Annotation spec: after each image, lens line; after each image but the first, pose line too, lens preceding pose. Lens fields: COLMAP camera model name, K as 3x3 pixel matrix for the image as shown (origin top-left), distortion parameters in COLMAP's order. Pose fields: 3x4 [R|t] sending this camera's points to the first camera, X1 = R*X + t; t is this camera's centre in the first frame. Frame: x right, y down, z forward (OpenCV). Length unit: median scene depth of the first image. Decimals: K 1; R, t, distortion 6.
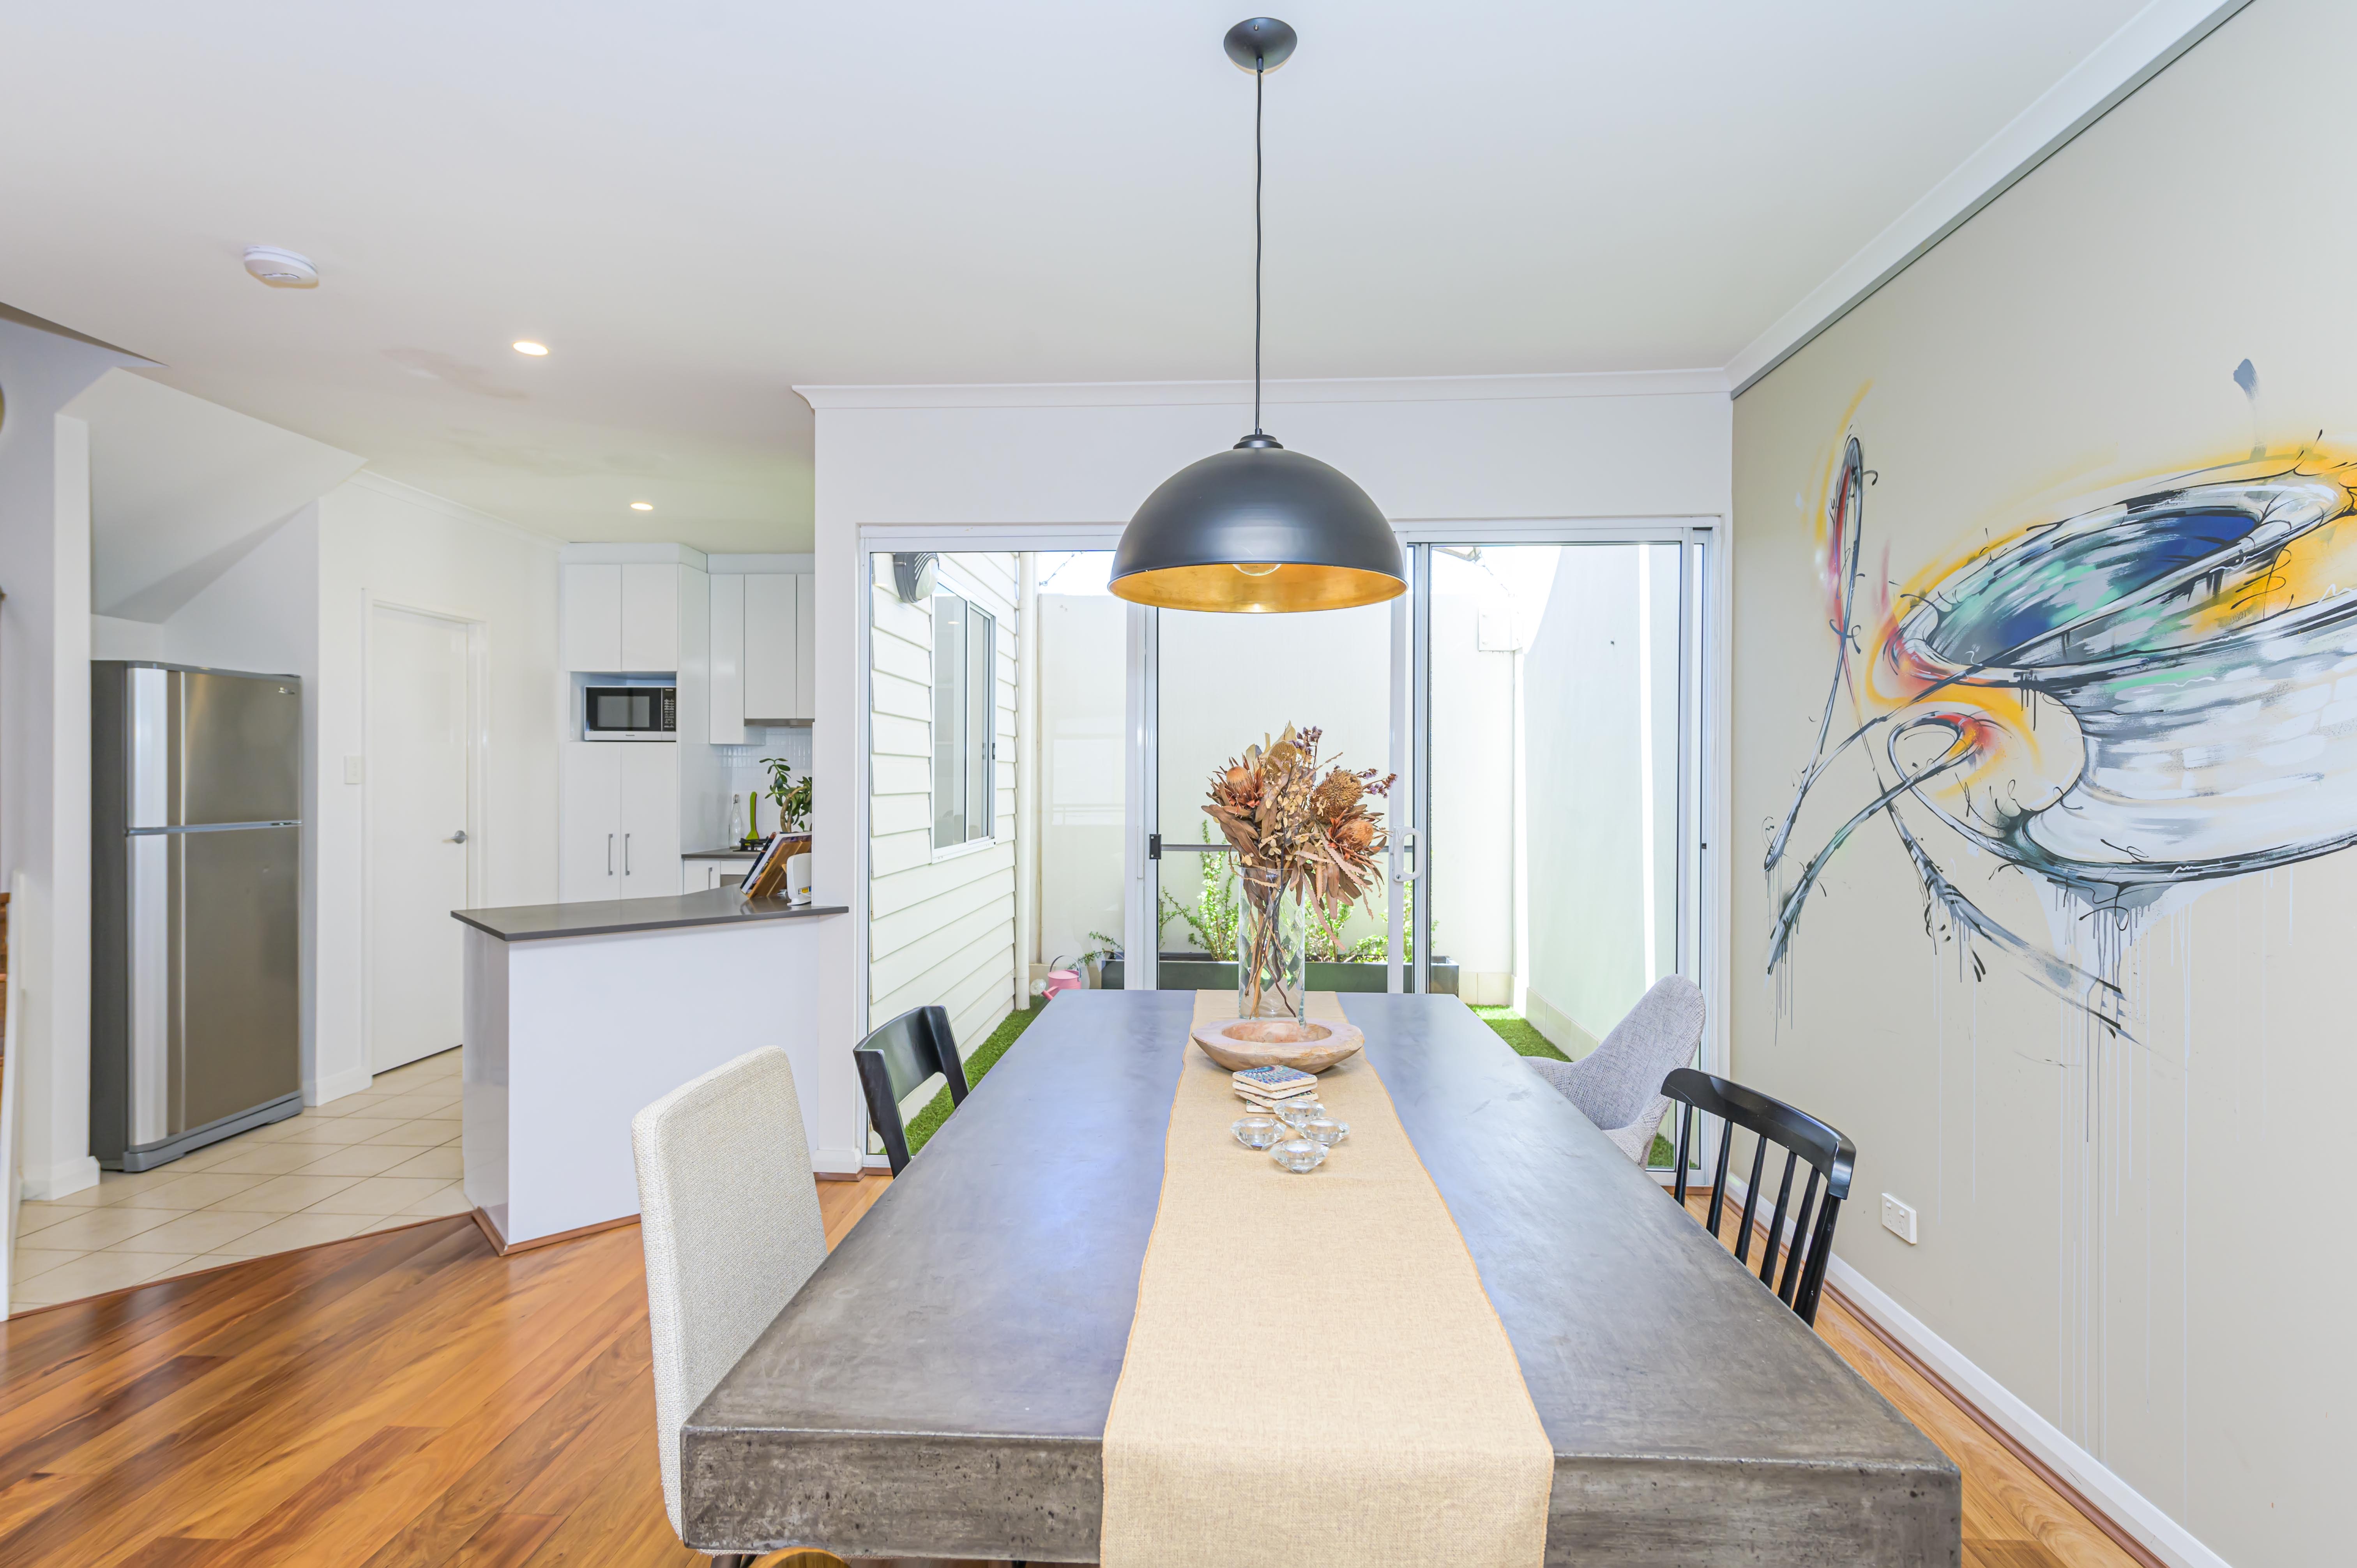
lens RADIAL K [[1132.9, 0, 1178.5], [0, 1132.9, 784.0], [0, 0, 1]] dist [0.000101, -0.000102]
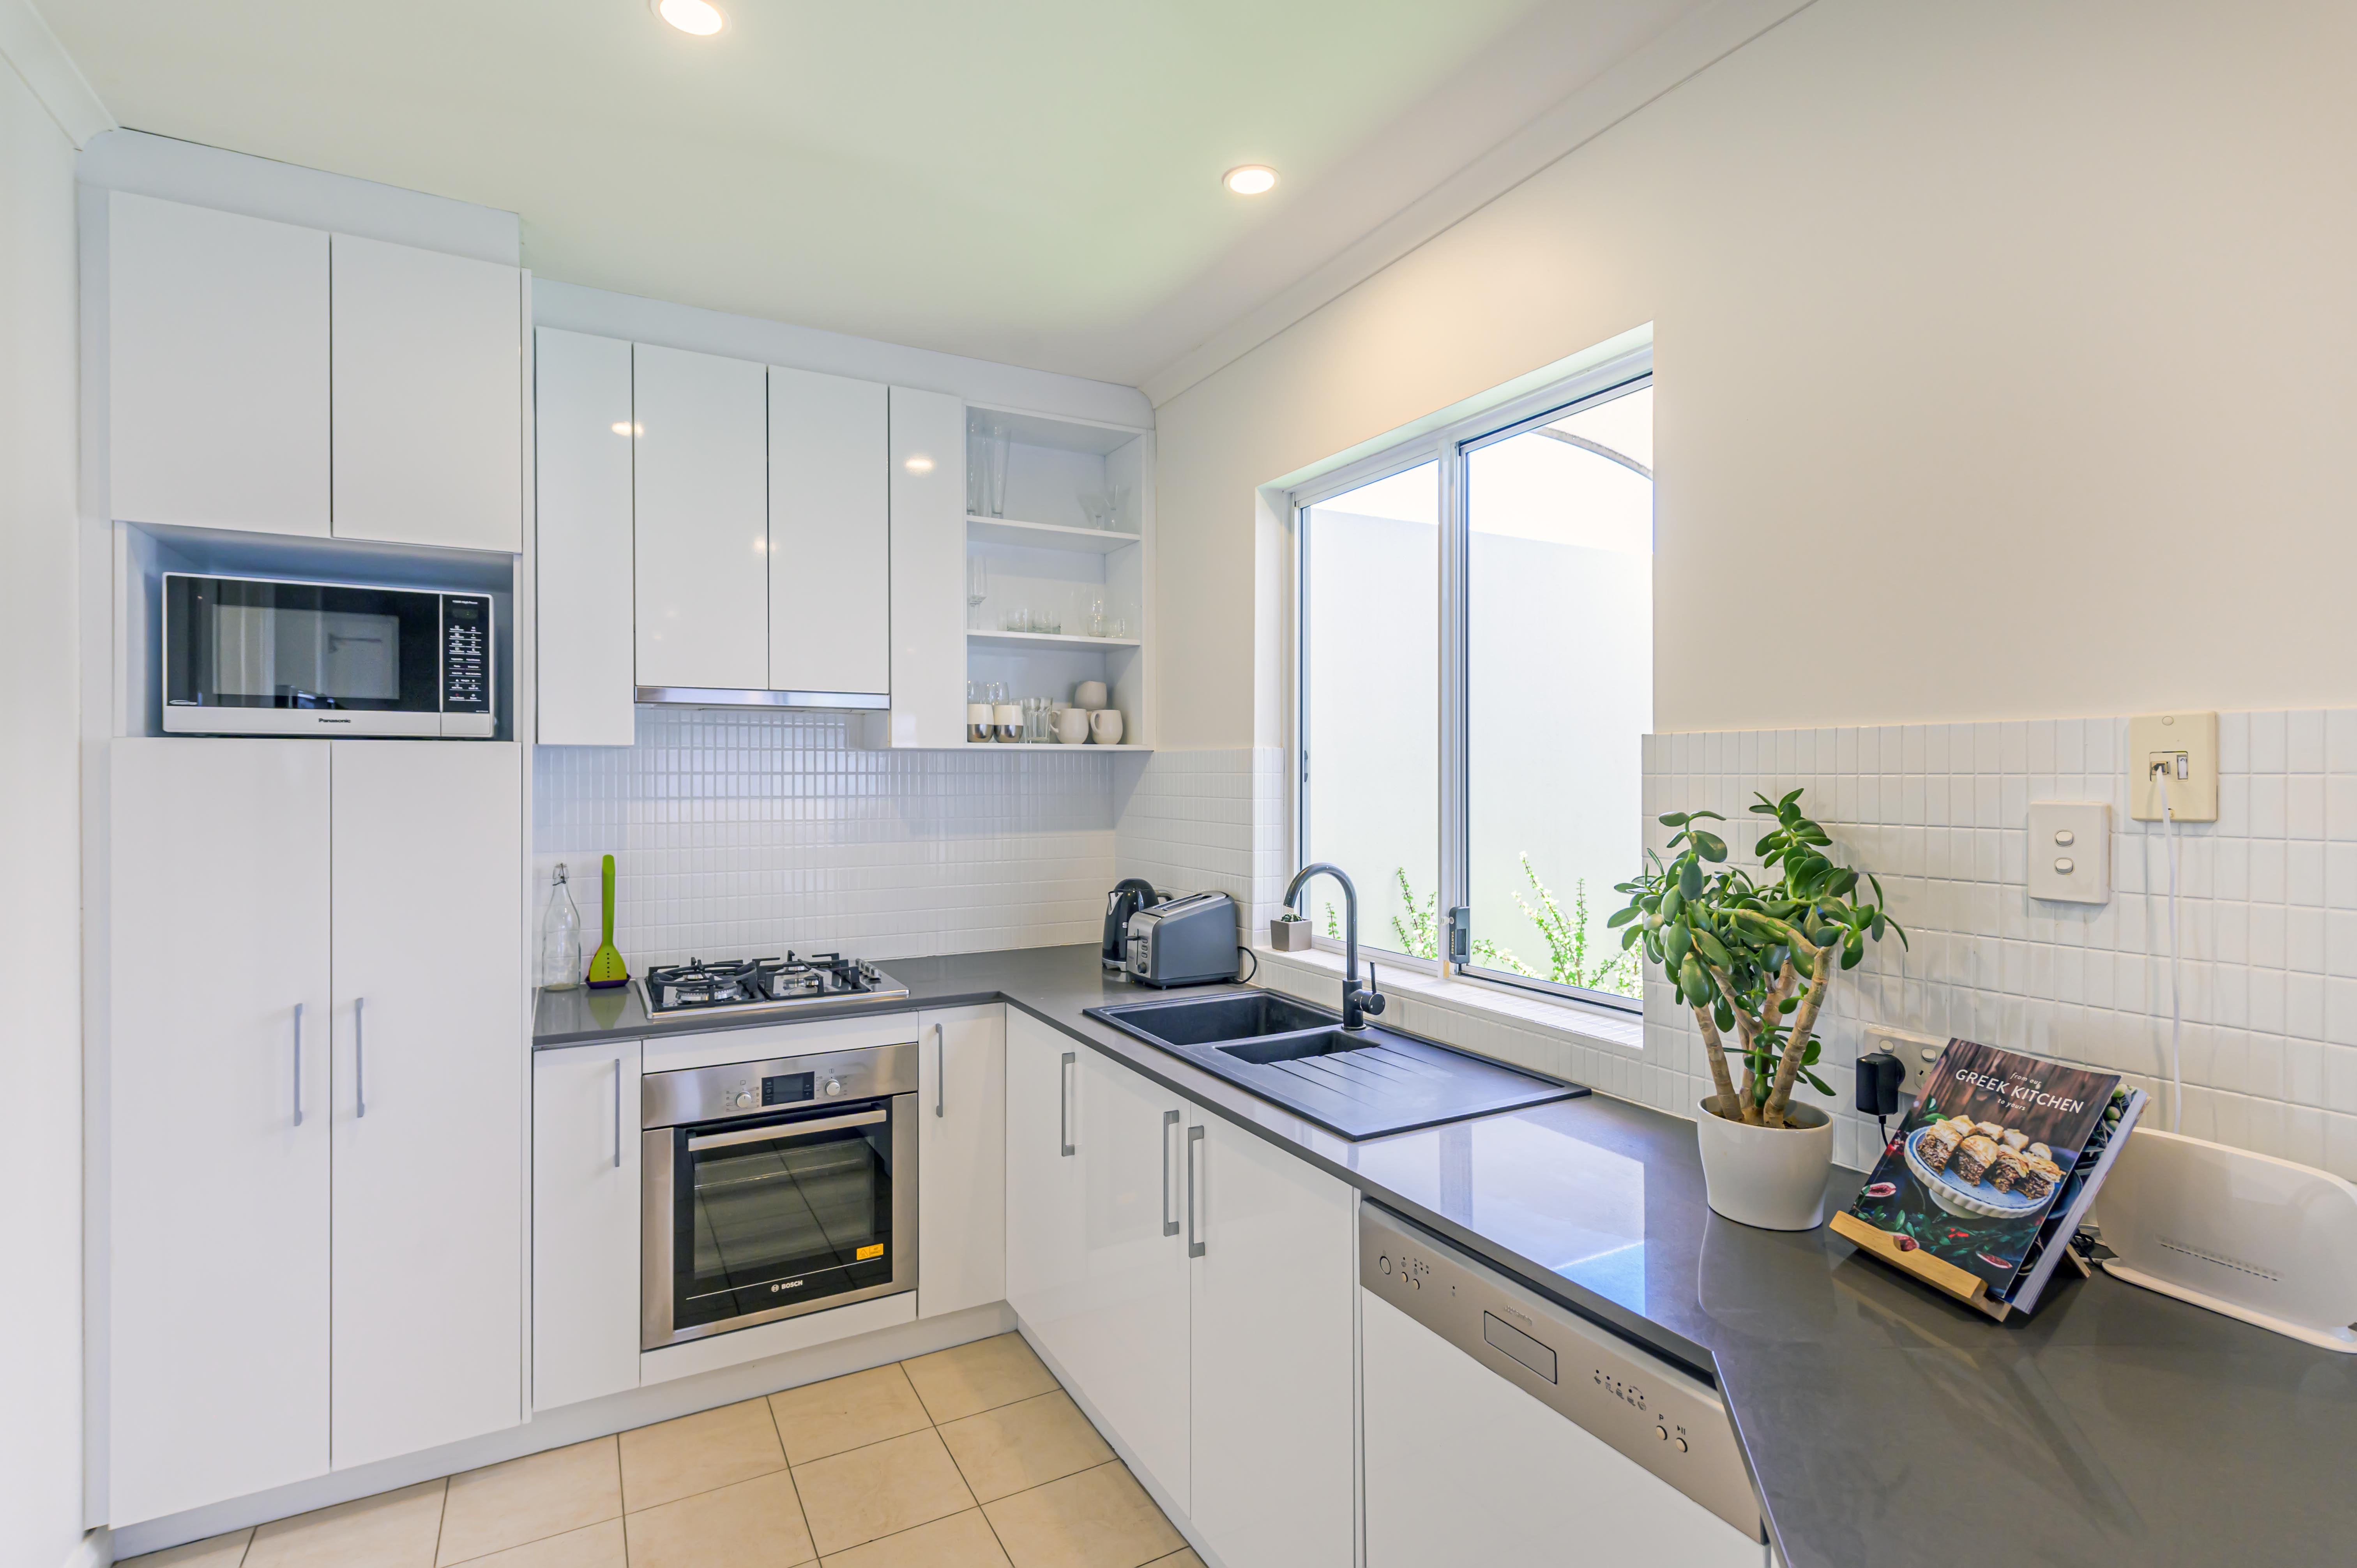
lens RADIAL K [[1132.9, 0, 1178.5], [0, 1132.9, 784.0], [0, 0, 1]] dist [0.000101, -0.000102]
pose [[0.851874, -0.009521, 0.523660, -0.545256], [0.006481, 0.999950, 0.007637, -0.029264], [-0.523706, -0.003112, 0.851893, 0.681638]]
